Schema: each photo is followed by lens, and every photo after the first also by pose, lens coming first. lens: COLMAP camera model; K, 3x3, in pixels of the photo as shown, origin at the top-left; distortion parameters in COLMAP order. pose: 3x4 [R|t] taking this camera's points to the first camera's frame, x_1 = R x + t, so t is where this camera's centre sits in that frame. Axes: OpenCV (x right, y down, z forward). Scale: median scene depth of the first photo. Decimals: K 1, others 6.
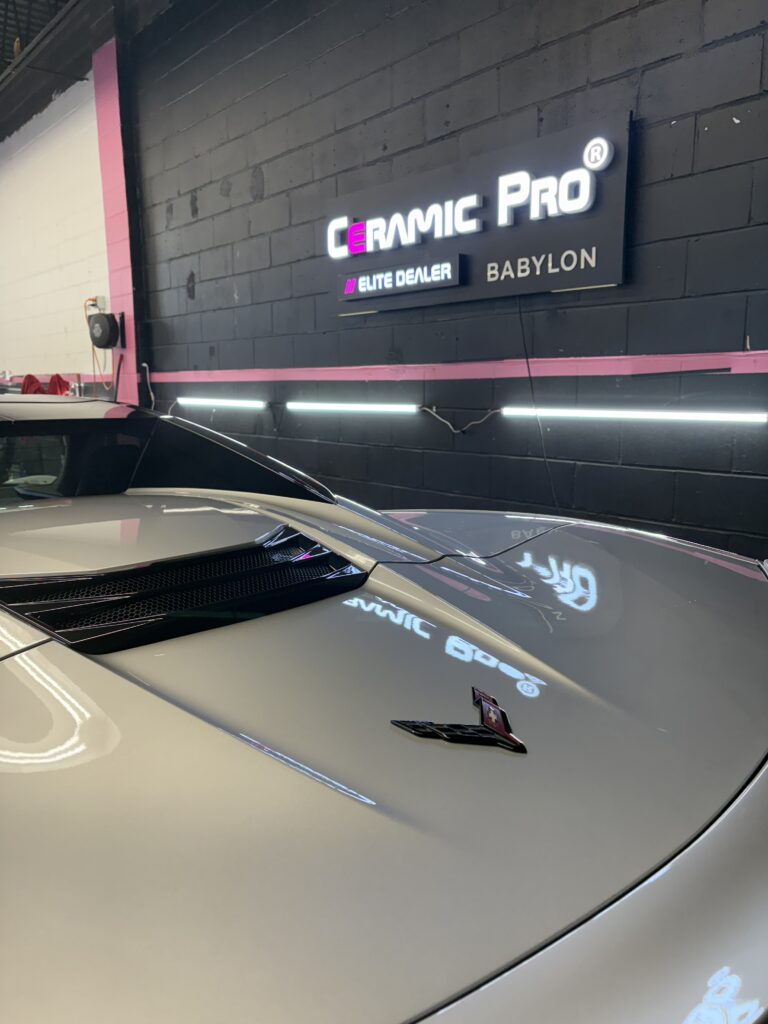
lens RADIAL K [[777.7, 0, 384.0], [0, 777.7, 512.0], [0, 0, 1]] dist [0.010186, 0.000236]
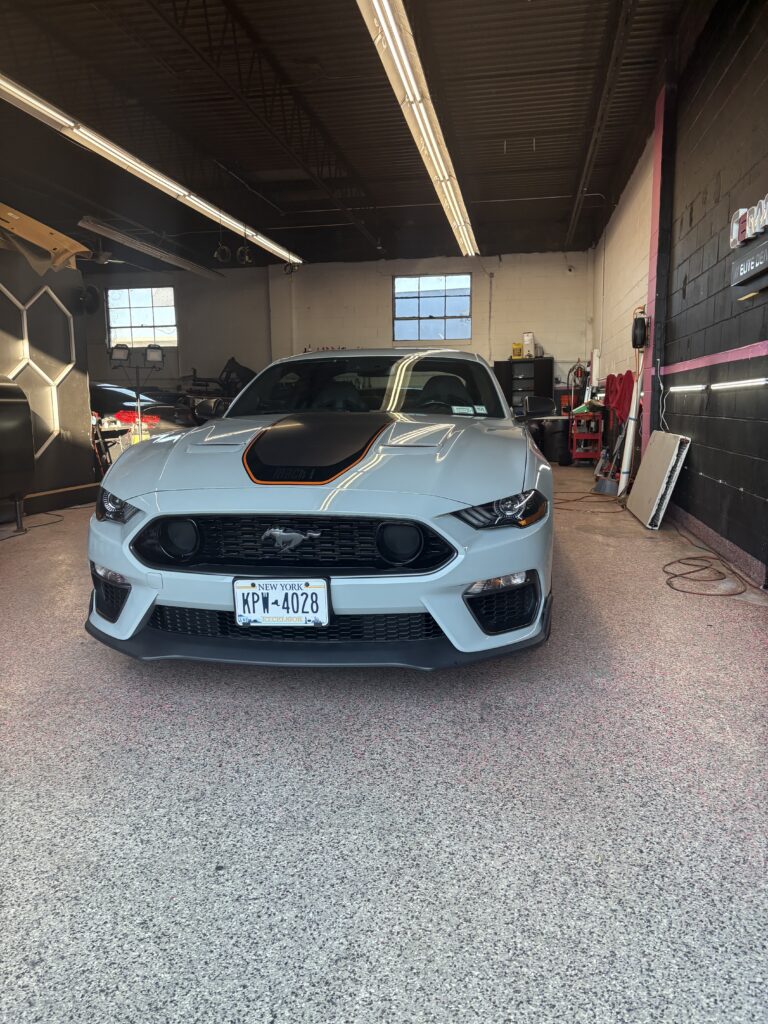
lens RADIAL K [[777.7, 0, 384.0], [0, 777.7, 512.0], [0, 0, 1]] dist [0.010186, 0.000236]
pose [[0.630081, 0.113413, -0.768202, 0.541793], [-0.129287, 0.990791, 0.040234, 0.061397], [0.765691, 0.073968, 0.638941, -0.052917]]
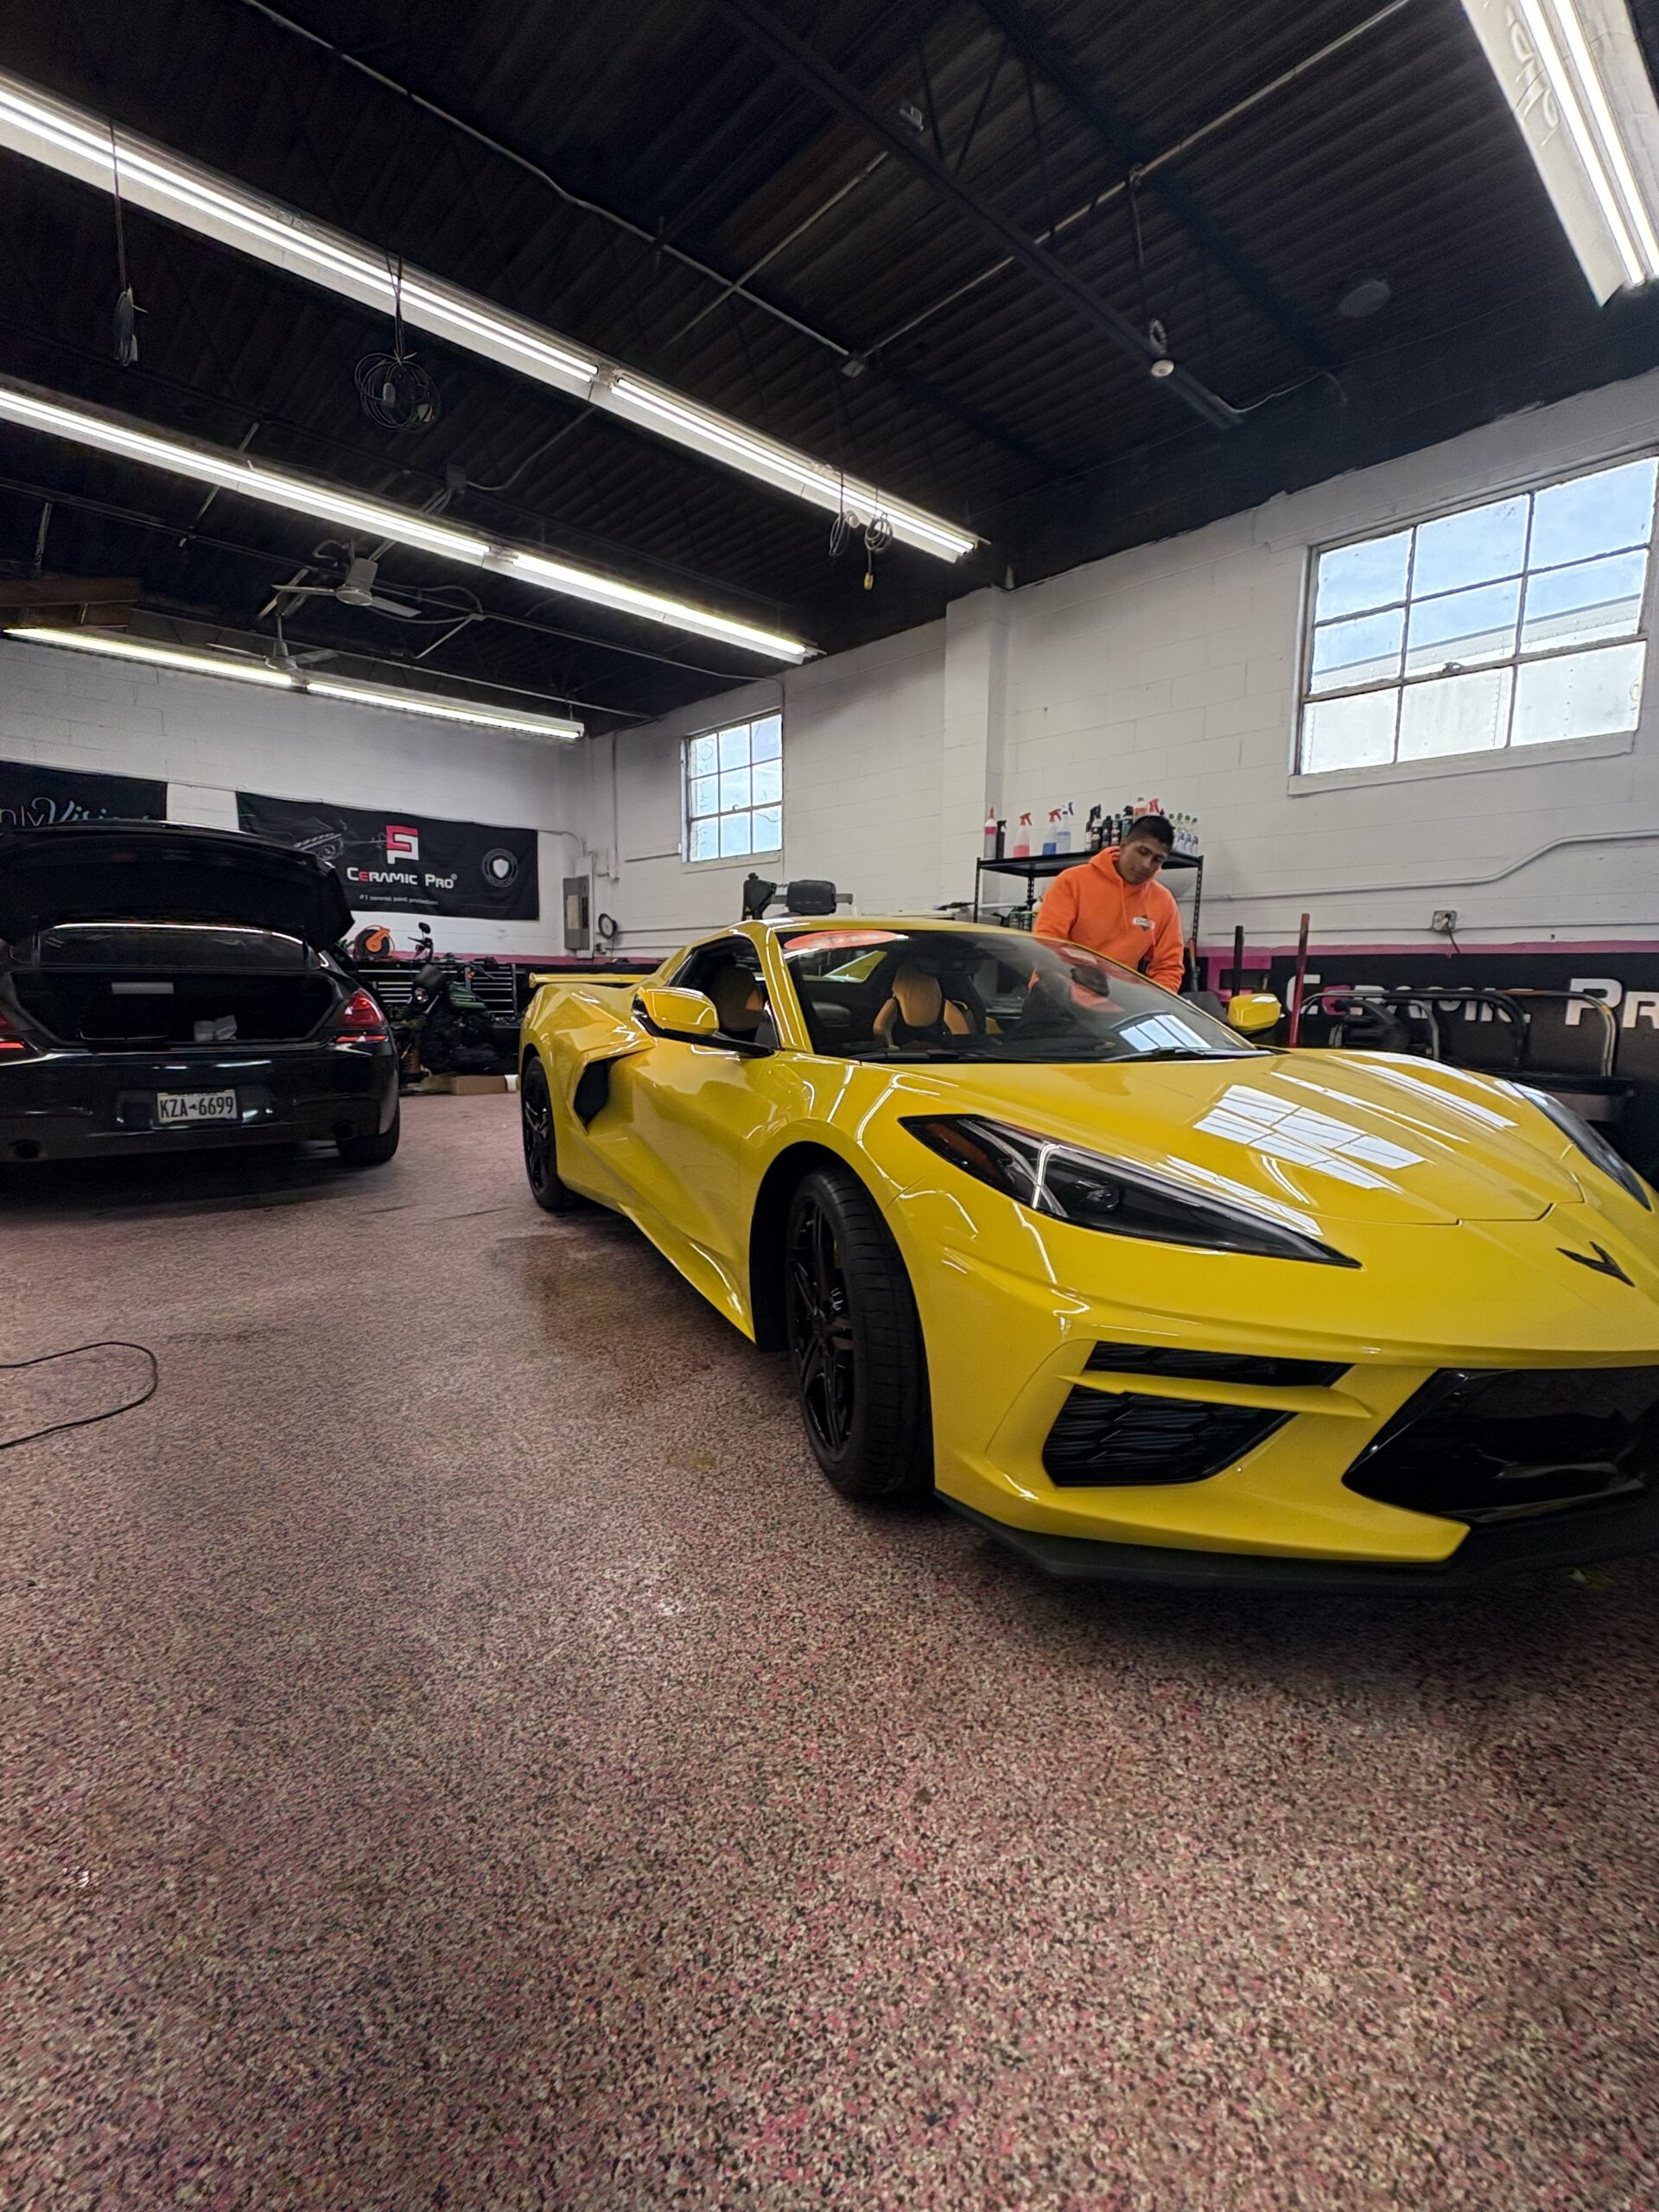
lens RADIAL K [[978.4, 0, 831.2], [0, 978.4, 1111.0], [0, 0, 1]] dist [-0.000446, 0.000236]
pose [[0.019205, 0.151926, -0.988205, -0.986399], [-0.179405, 0.972869, 0.146082, -0.239642], [0.983588, 0.174483, 0.045941, 1.693682]]
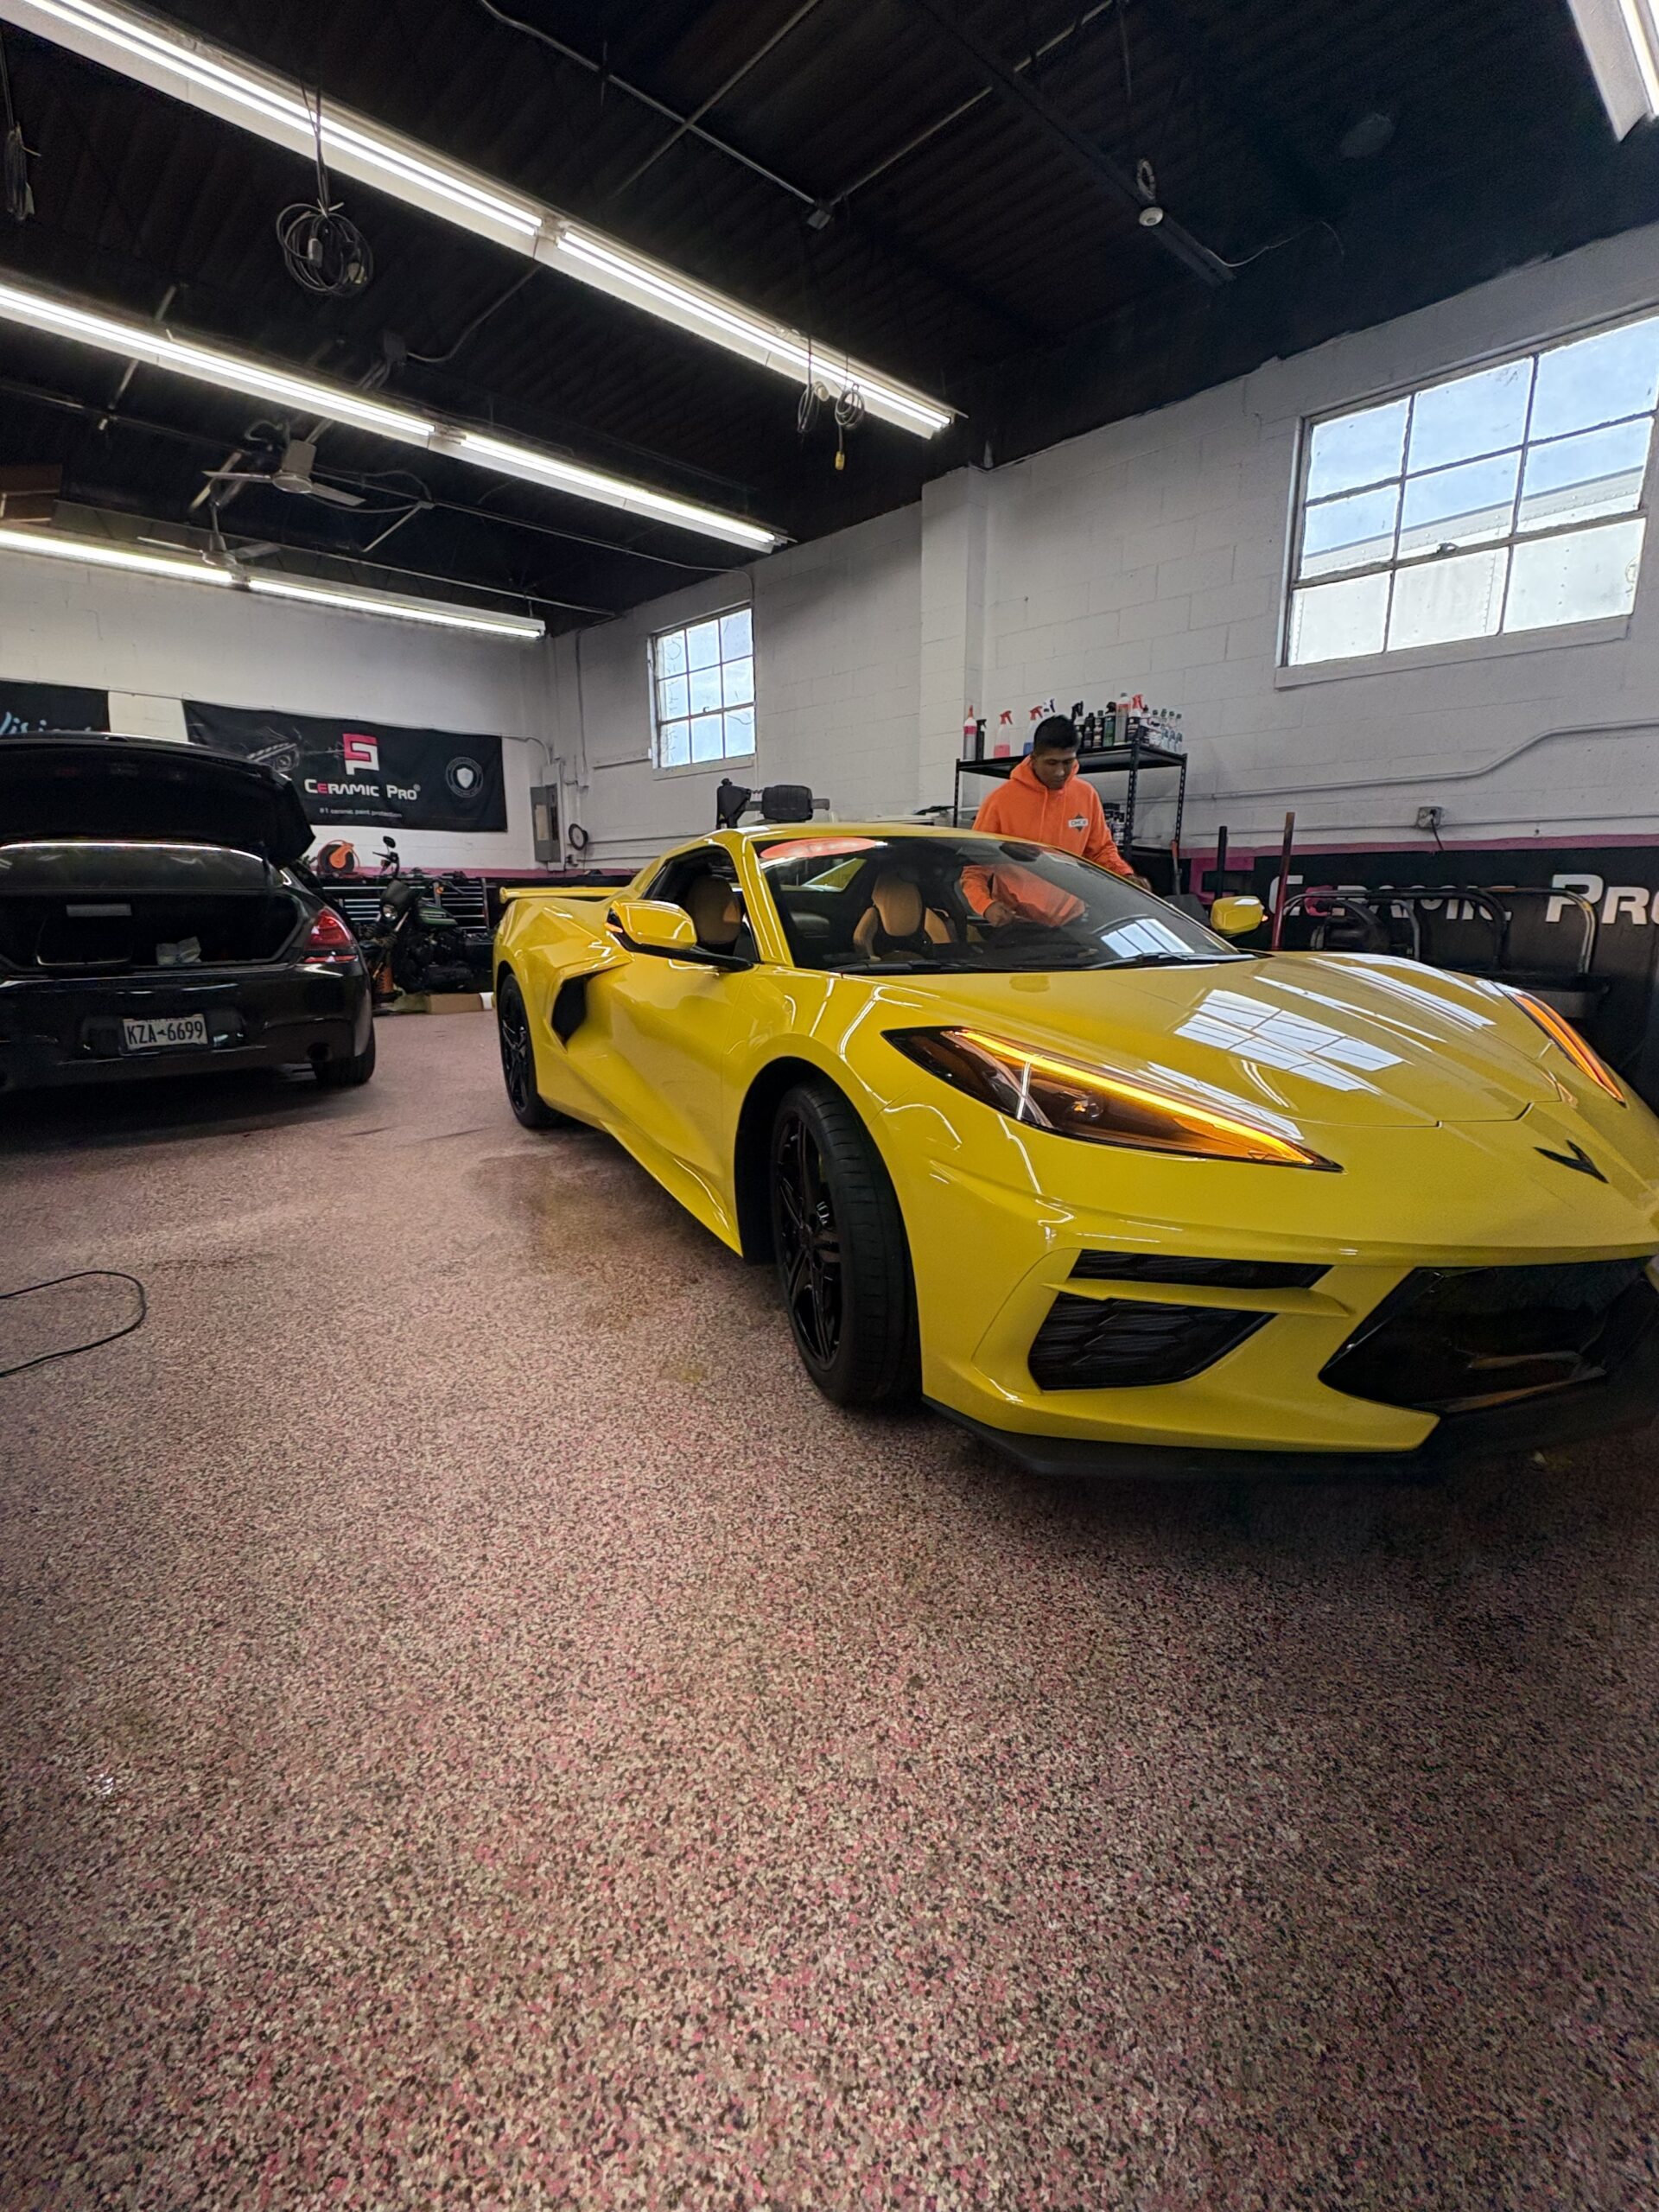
lens RADIAL K [[977.6, 0, 829.5], [0, 977.6, 1106.0], [0, 0, 1]] dist [0.000656, 0.000084]
pose [[0.040458, 0.235535, -0.971023, -0.991504], [-0.162632, 0.960412, 0.226184, -0.240325], [0.985857, 0.148769, 0.077162, 1.692741]]
